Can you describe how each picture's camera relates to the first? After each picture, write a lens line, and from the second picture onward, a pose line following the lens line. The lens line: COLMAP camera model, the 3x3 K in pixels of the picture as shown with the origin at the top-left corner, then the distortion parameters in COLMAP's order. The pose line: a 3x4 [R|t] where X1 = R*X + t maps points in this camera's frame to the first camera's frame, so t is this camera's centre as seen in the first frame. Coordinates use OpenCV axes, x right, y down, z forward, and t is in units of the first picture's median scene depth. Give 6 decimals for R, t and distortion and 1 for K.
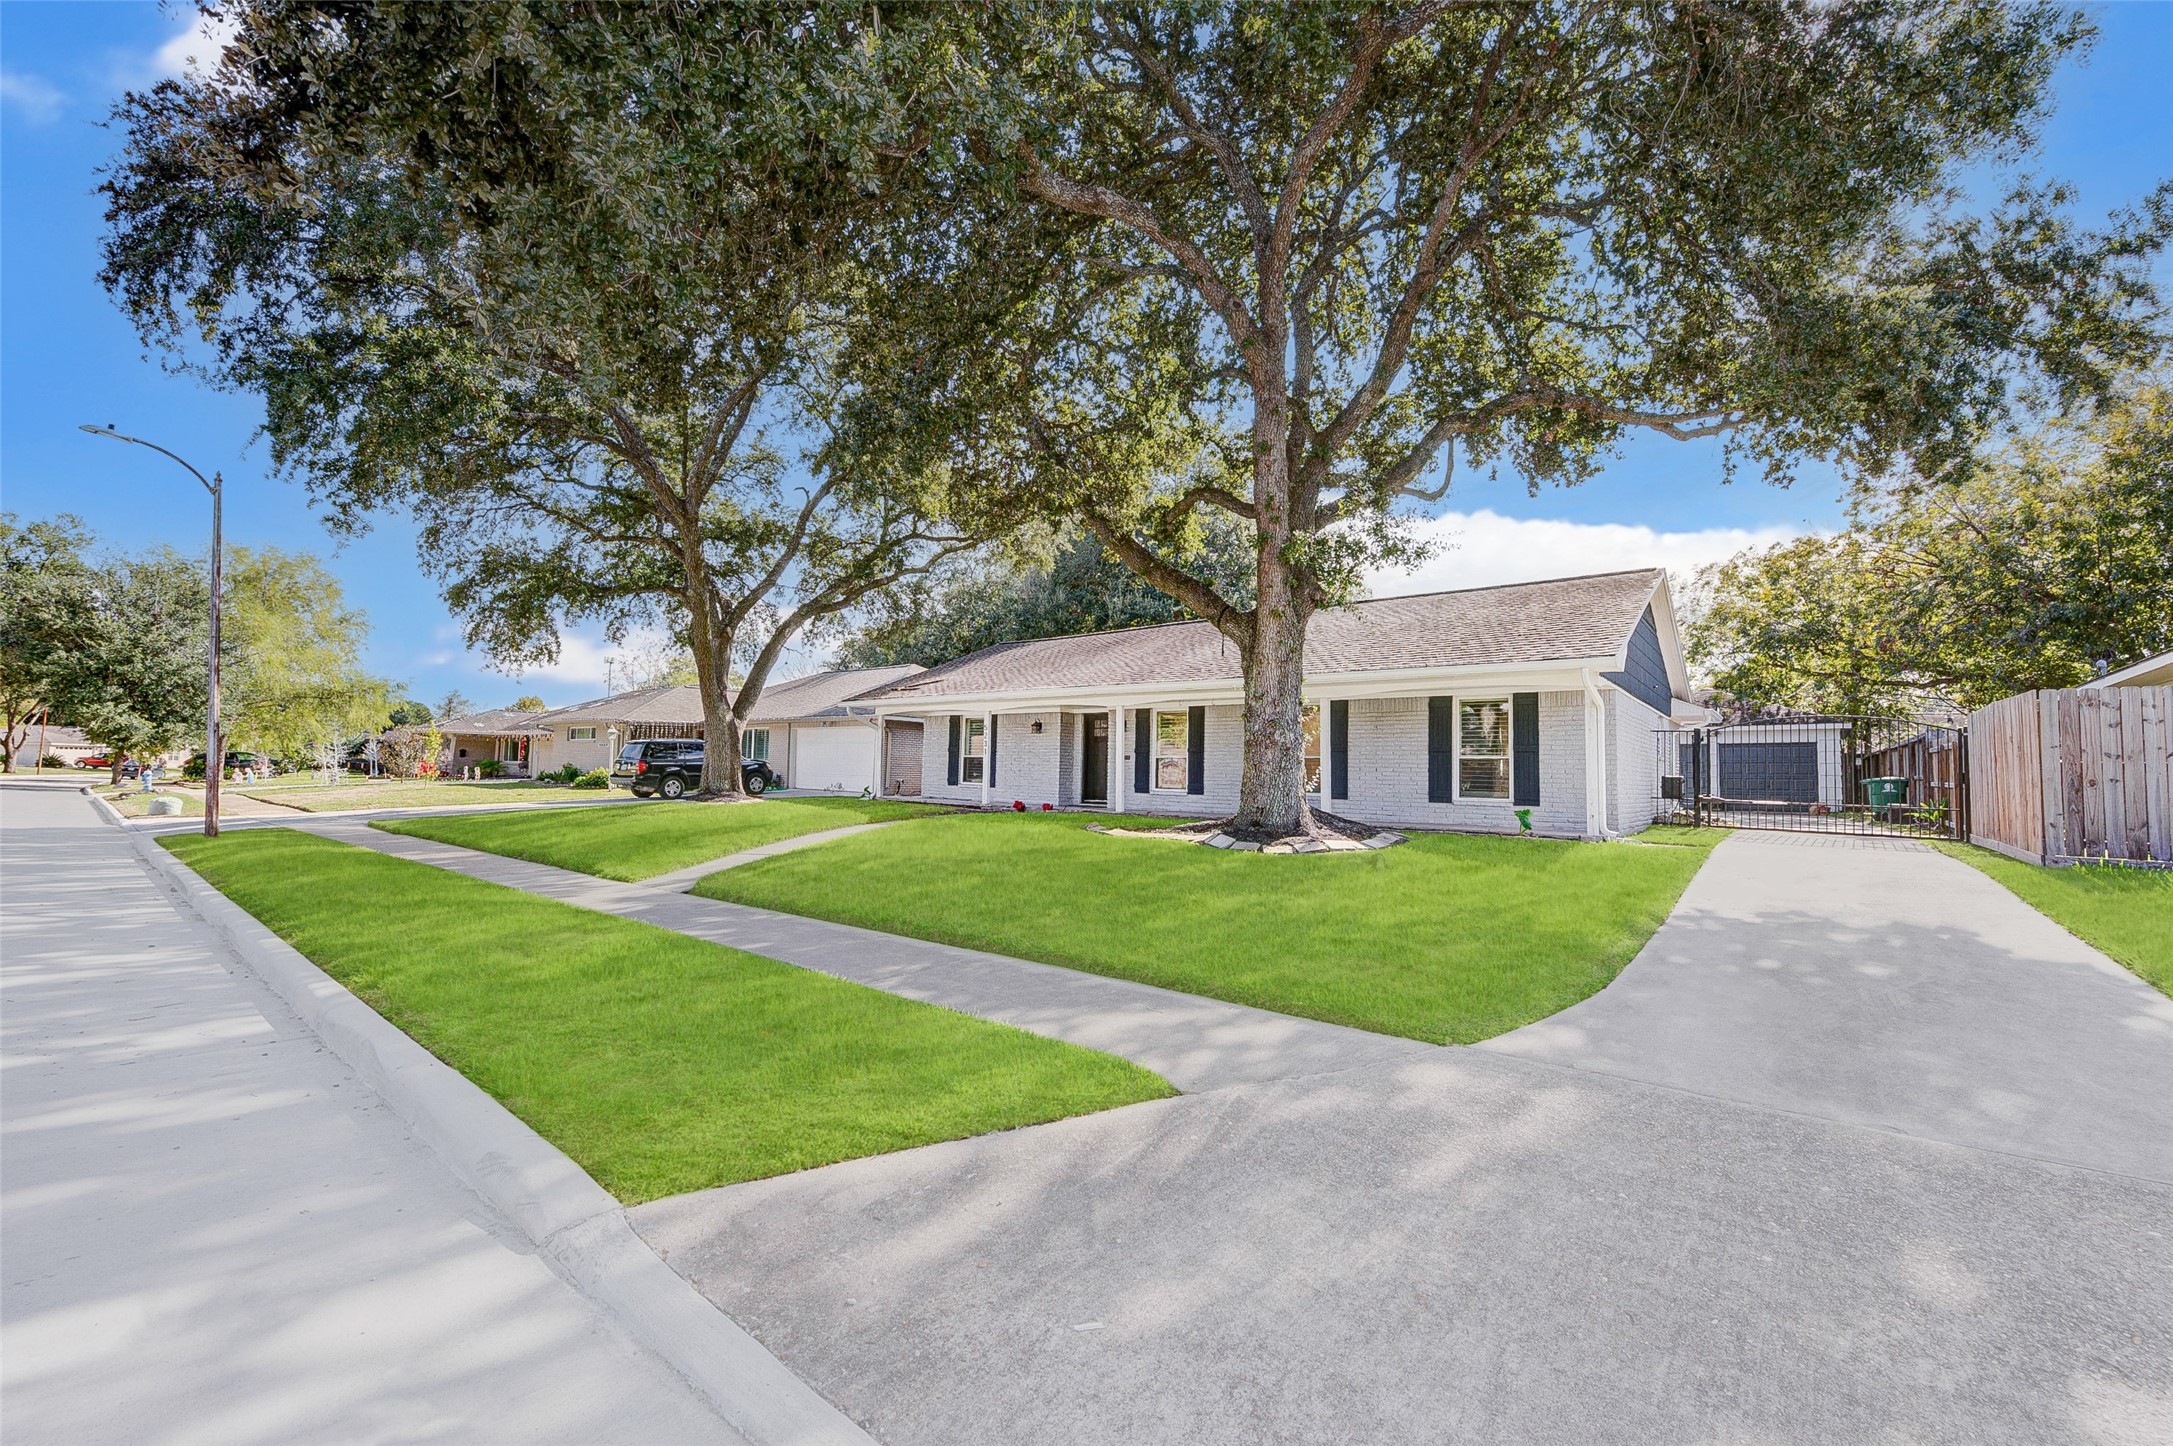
lens RADIAL K [[875.7, 0, 1070.5], [0, 875.7, 728.4], [0, 0, 1]] dist [-0.002265, -0.000027]
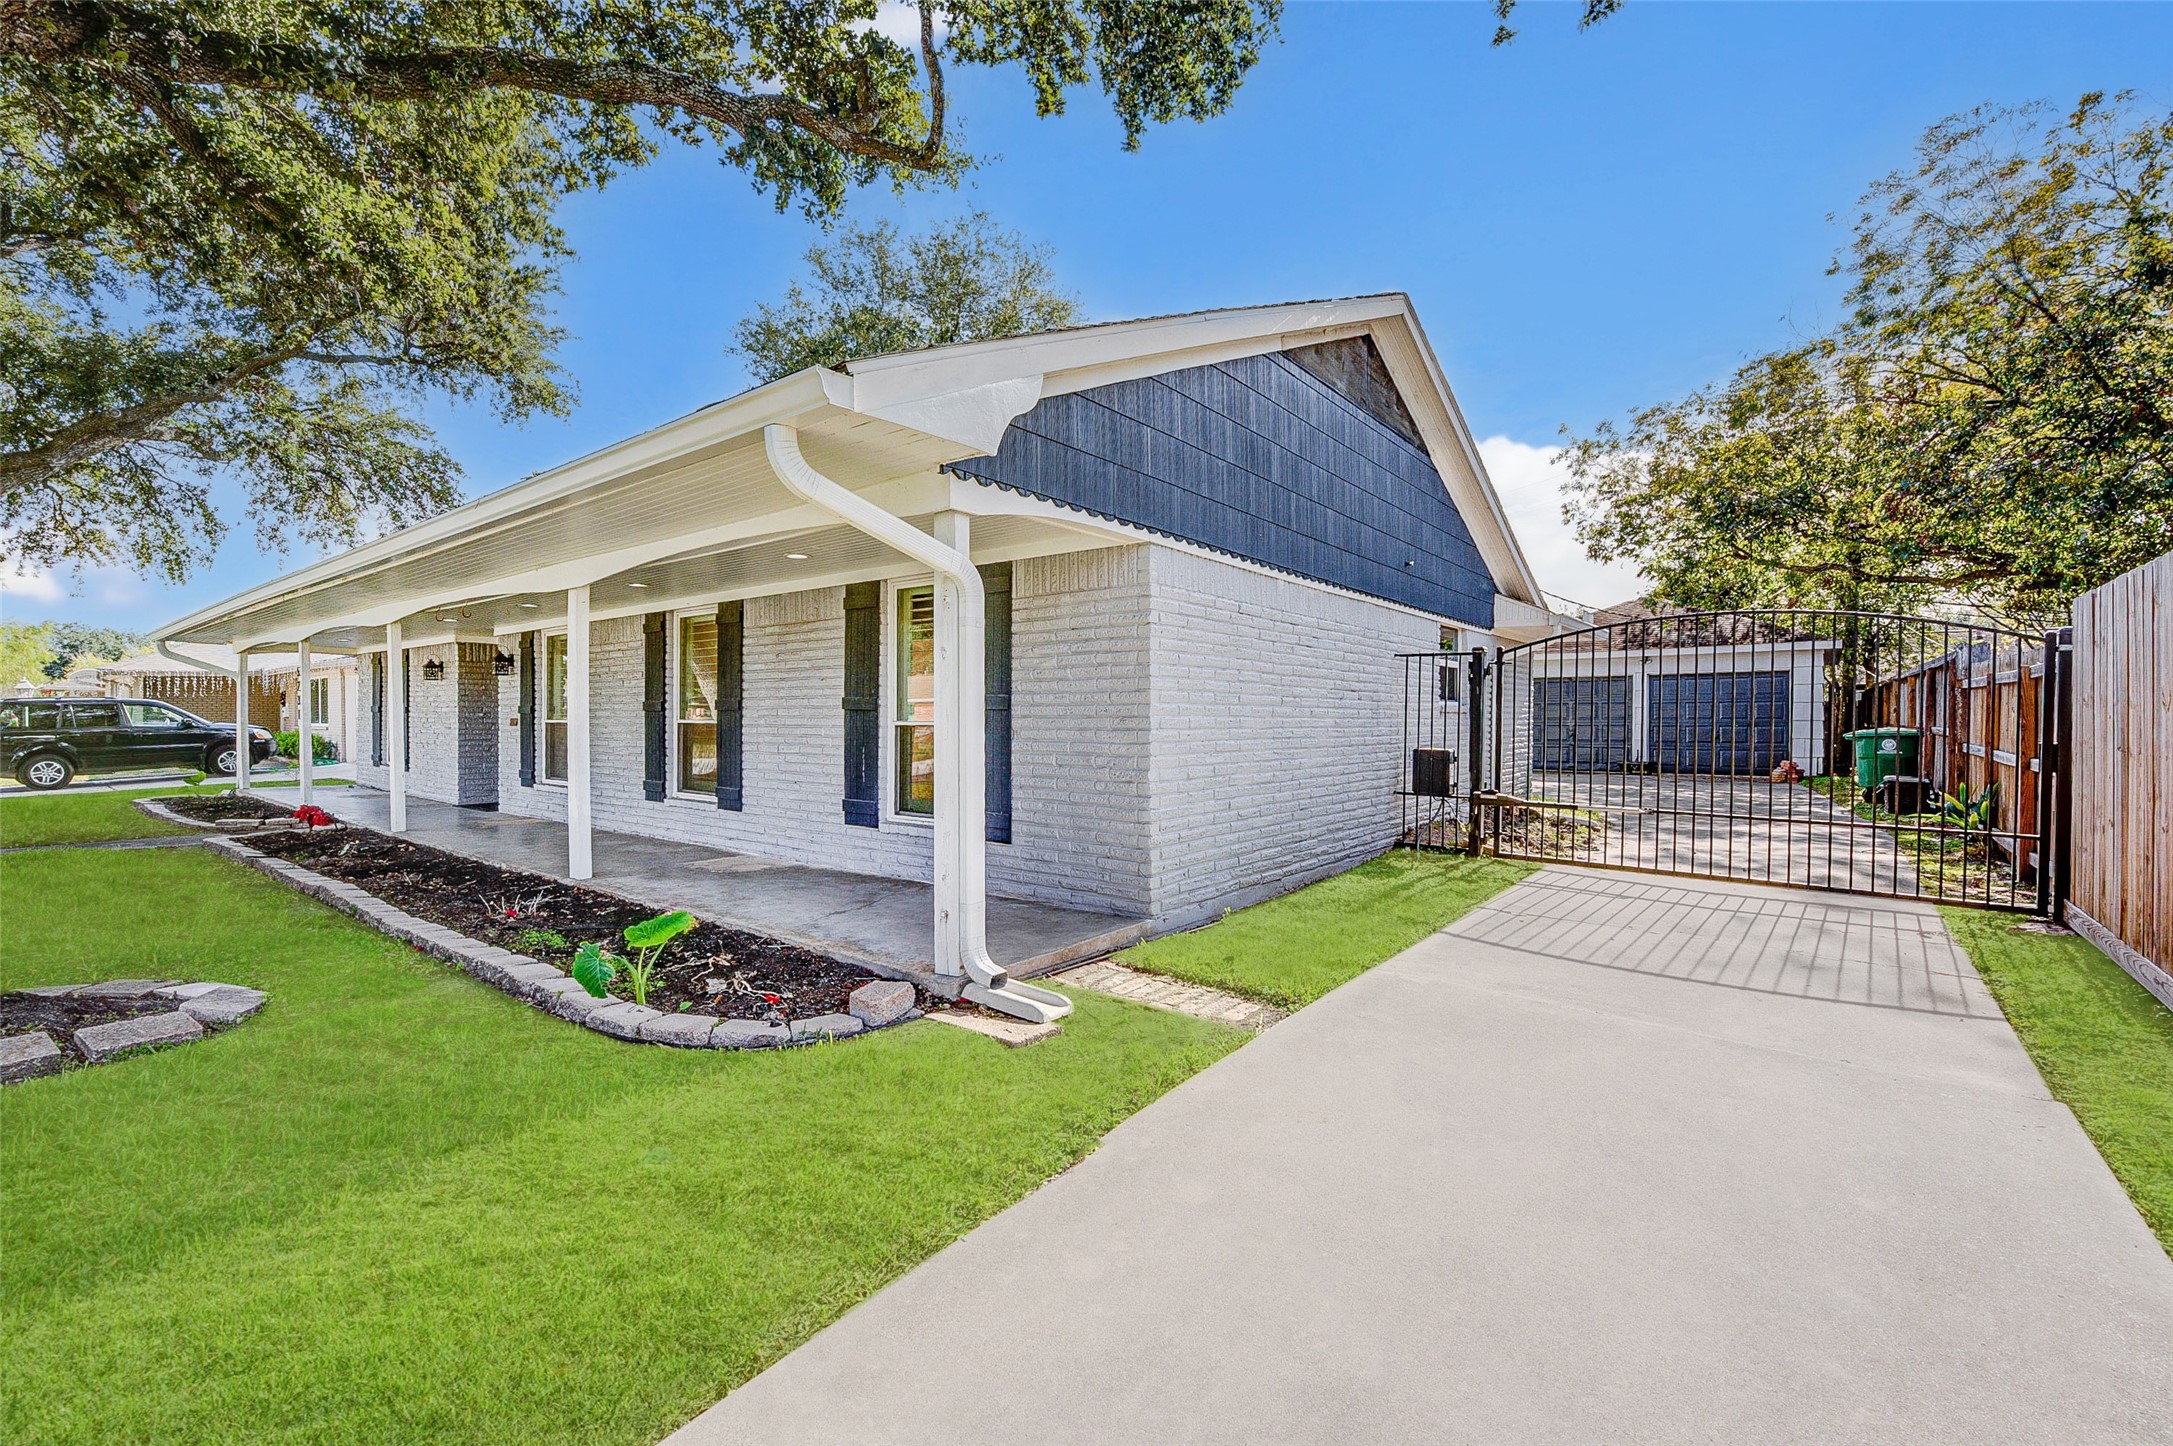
lens RADIAL K [[875.7, 0, 1107.0], [0, 875.7, 723.3], [0, 0, 1]] dist [-0.002265, -0.000027]
pose [[0.999760, -0.020308, 0.008230, 0.333883], [0.019770, 0.997945, 0.060951, 0.005251], [-0.009451, -0.060773, 0.998107, 0.345209]]
